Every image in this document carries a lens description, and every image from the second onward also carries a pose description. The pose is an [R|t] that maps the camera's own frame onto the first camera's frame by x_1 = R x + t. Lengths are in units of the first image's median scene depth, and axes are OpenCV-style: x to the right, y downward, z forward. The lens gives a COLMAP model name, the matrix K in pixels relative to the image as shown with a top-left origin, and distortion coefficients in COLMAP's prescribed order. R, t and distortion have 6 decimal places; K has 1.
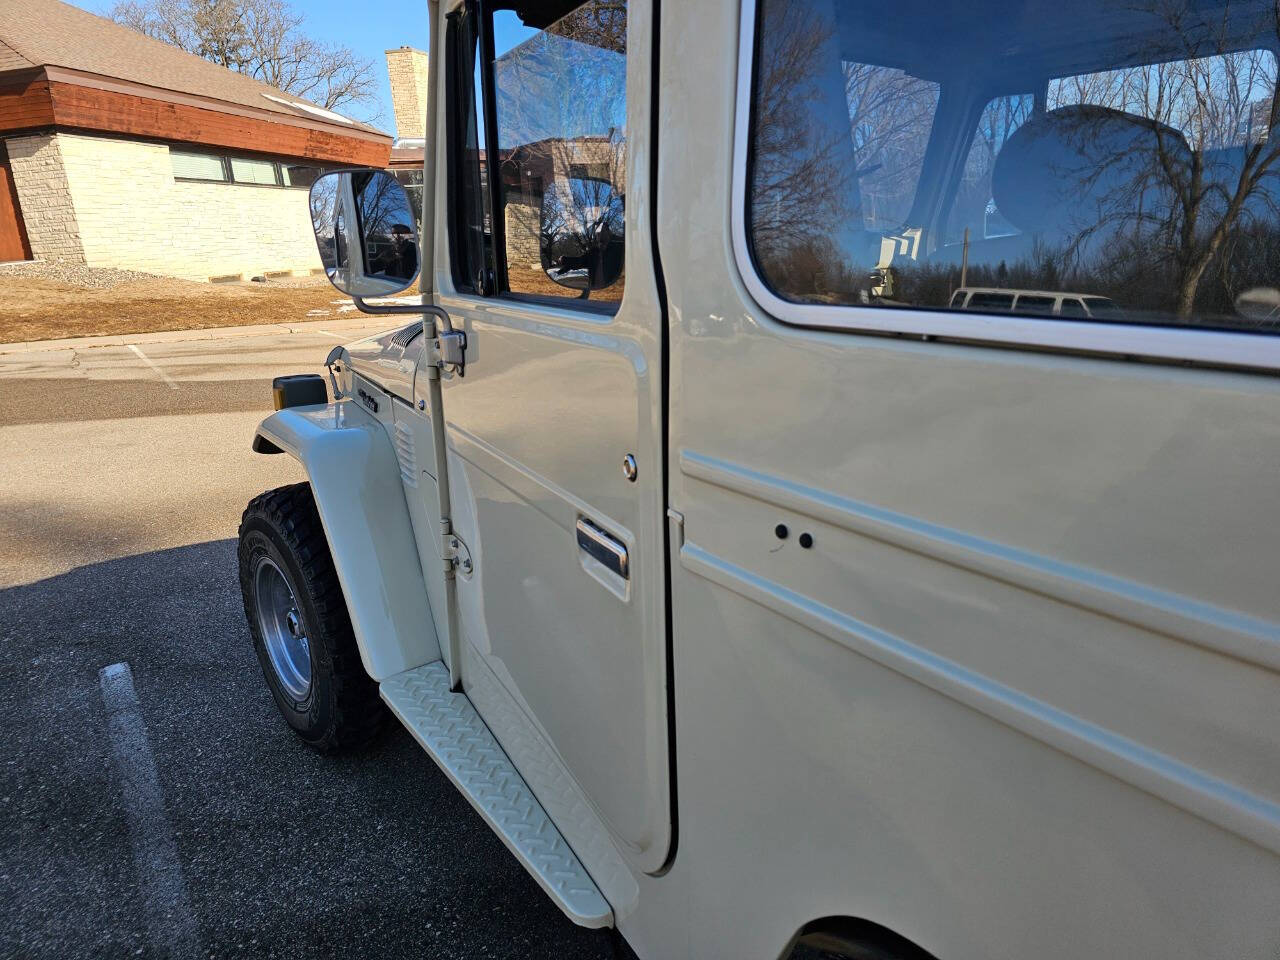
lens RADIAL K [[853.9, 0, 640.3], [0, 853.9, 466.5], [0, 0, 1]] dist [0.052469, -0.049196]
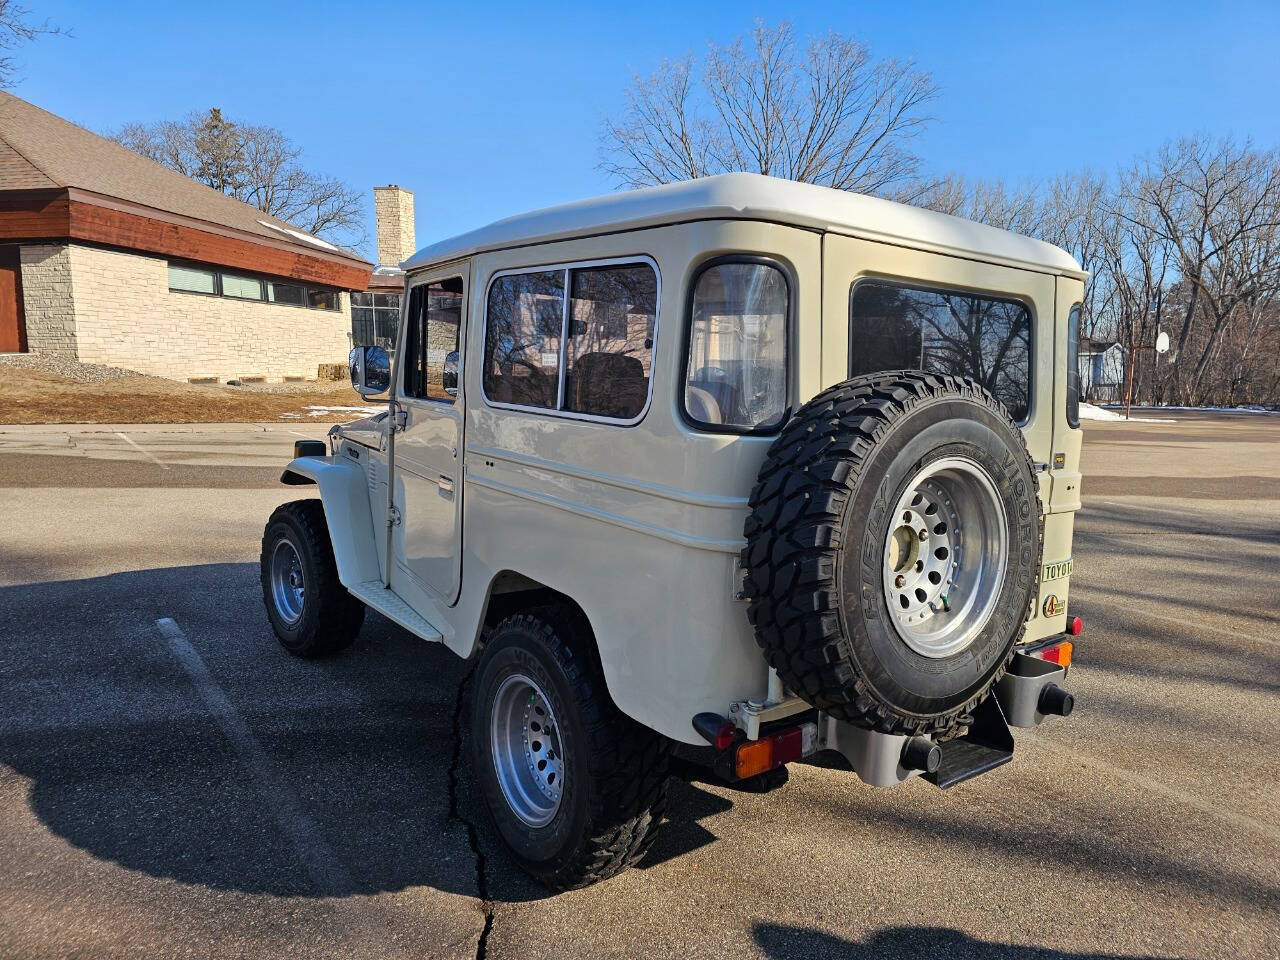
lens RADIAL K [[843.1, 0, 644.8], [0, 843.1, 458.7], [0, 0, 1]] dist [0.056775, -0.054615]
pose [[0.996667, 0.060791, 0.054402, 0.027447], [-0.051674, 0.986465, -0.155616, 0.024883], [-0.063126, 0.152287, 0.986318, -0.110060]]
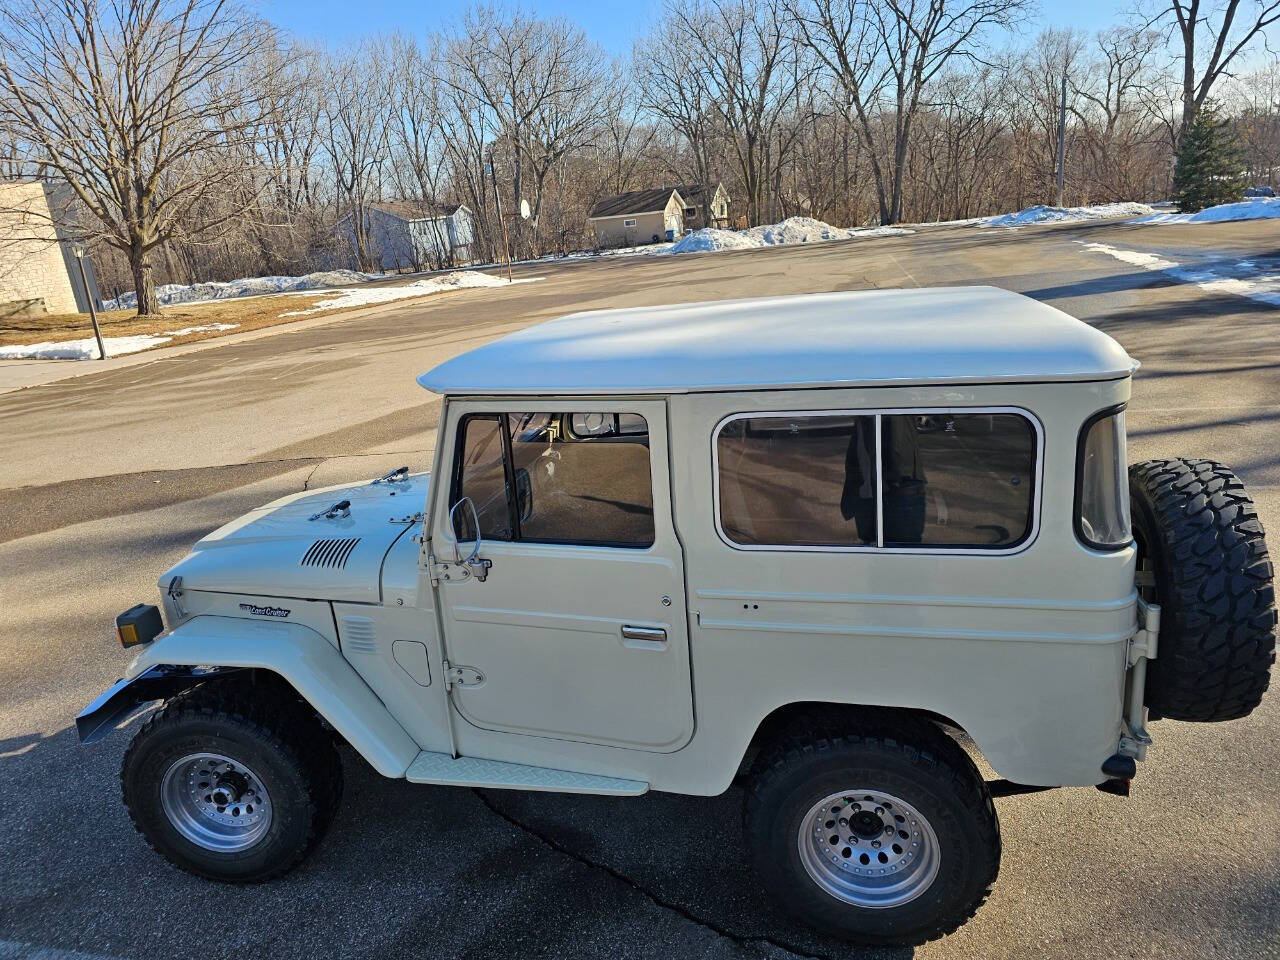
lens RADIAL K [[856.1, 0, 629.3], [0, 856.1, 459.4], [0, 0, 1]] dist [0.044805, -0.041442]
pose [[0.736916, -0.197290, 0.646553, -0.099611], [0.222405, 0.973974, 0.043711, -0.032765], [-0.638350, 0.111586, 0.761615, -0.060830]]
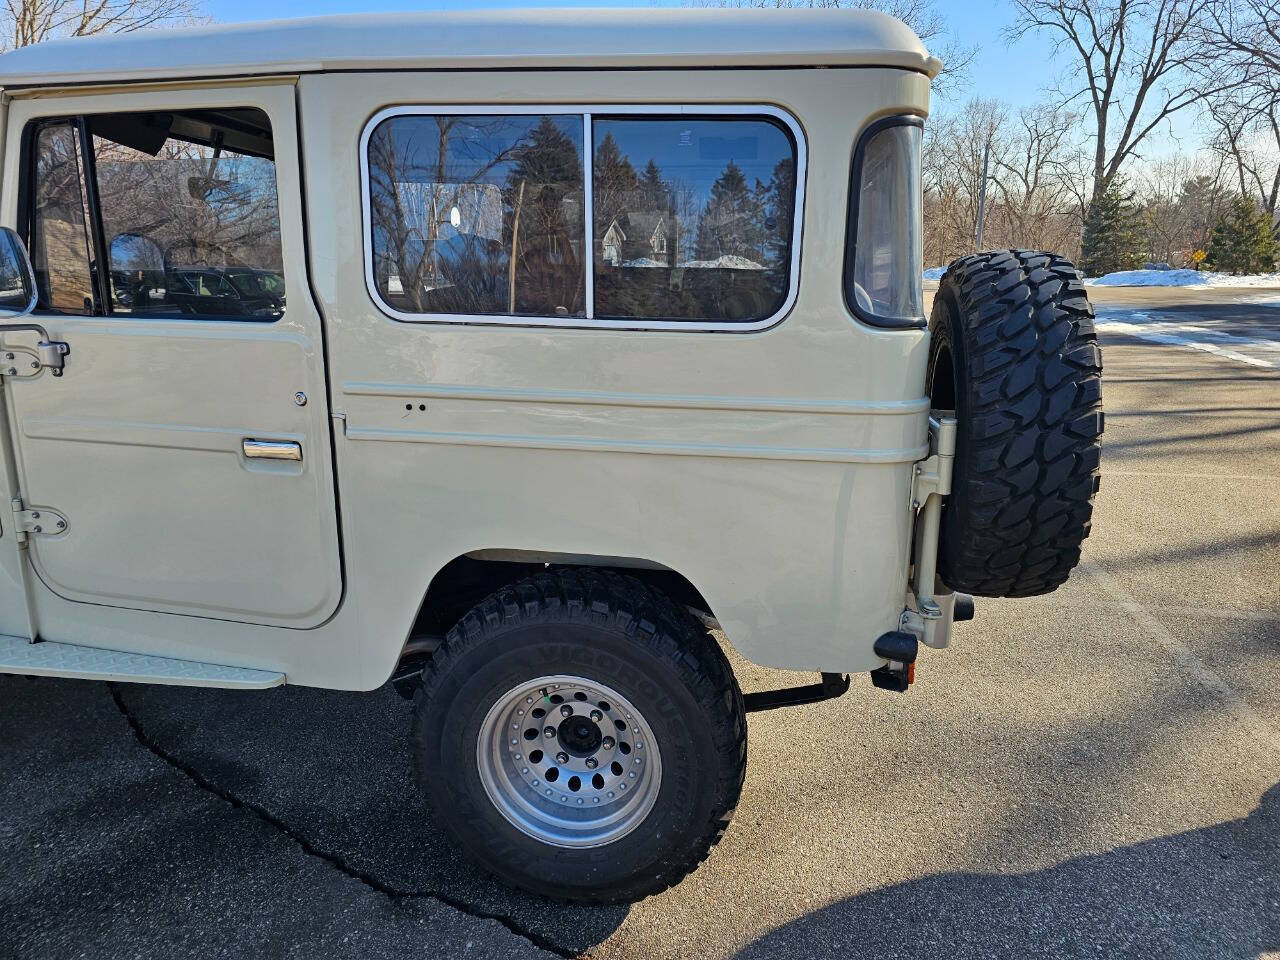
lens RADIAL K [[853.9, 0, 640.3], [0, 853.9, 466.5], [0, 0, 1]] dist [0.052469, -0.049196]
pose [[0.680799, -0.134634, 0.719990, -0.050343], [0.157967, 0.986818, 0.035161, 0.011291], [-0.715233, 0.089797, 0.693093, -0.049630]]
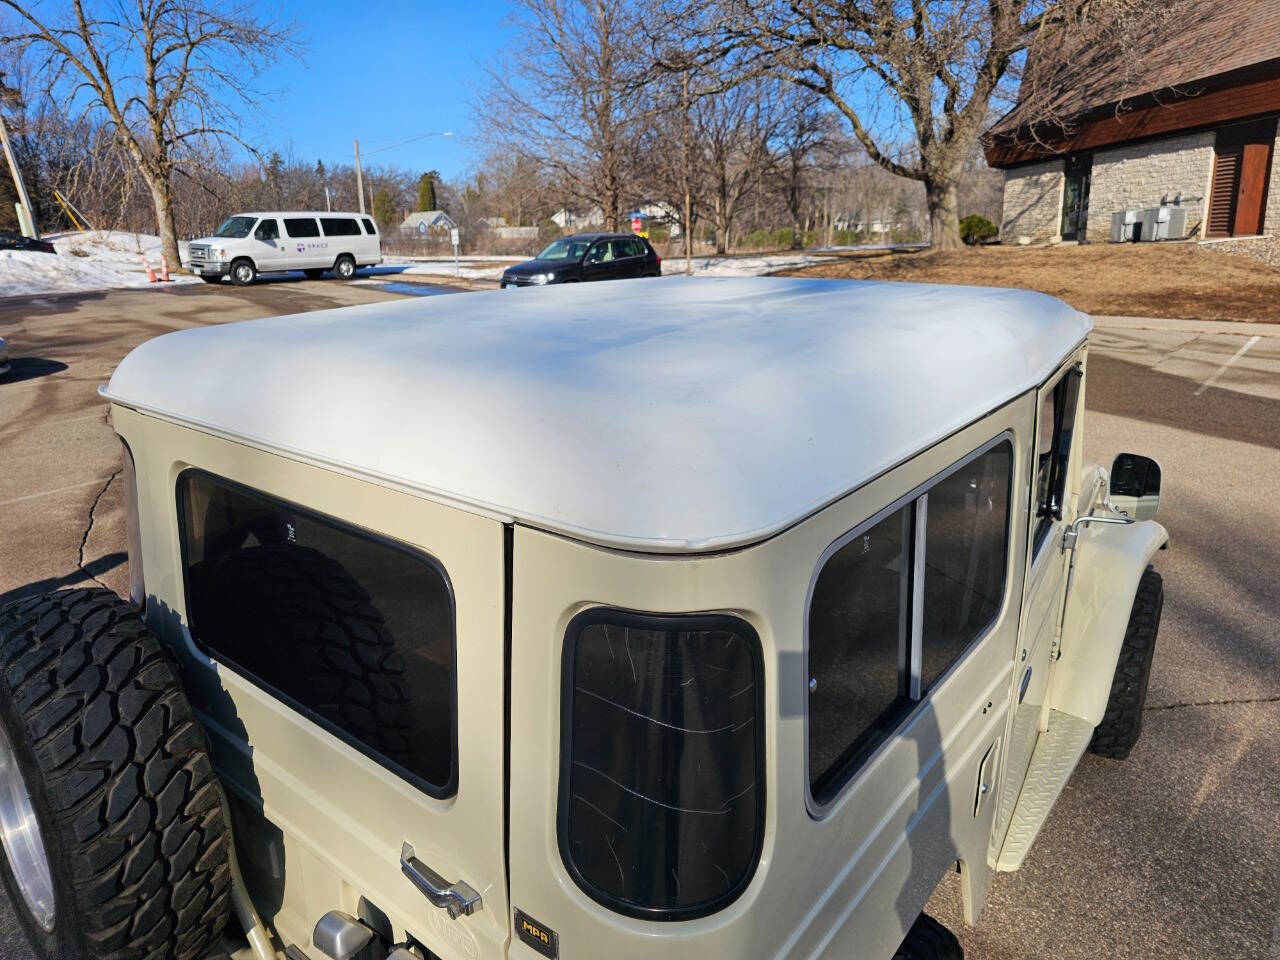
lens RADIAL K [[863.5, 0, 633.1], [0, 863.5, 471.0], [0, 0, 1]] dist [0.049913, -0.056501]
pose [[0.274569, 0.290148, -0.916747, 0.156862], [-0.231336, 0.945319, 0.229905, -0.049891], [0.933325, 0.148951, 0.326677, 0.010193]]
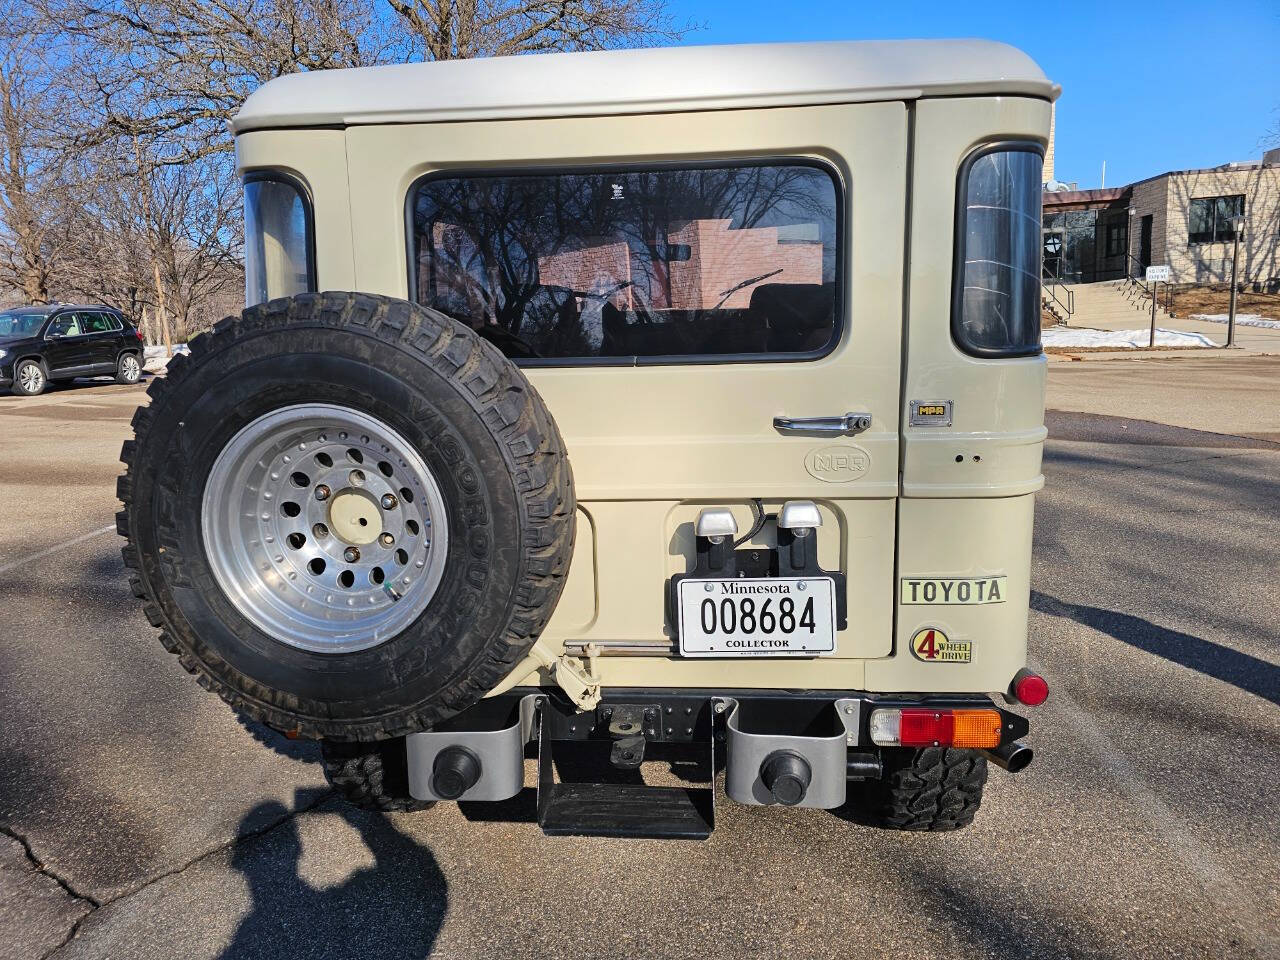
lens RADIAL K [[853.9, 0, 640.3], [0, 853.9, 466.5], [0, 0, 1]] dist [0.052469, -0.049196]
pose [[0.777209, 0.120098, -0.617676, 0.138376], [-0.150143, 0.988659, 0.003309, 0.008739], [0.611068, 0.090168, 0.786426, -0.058638]]
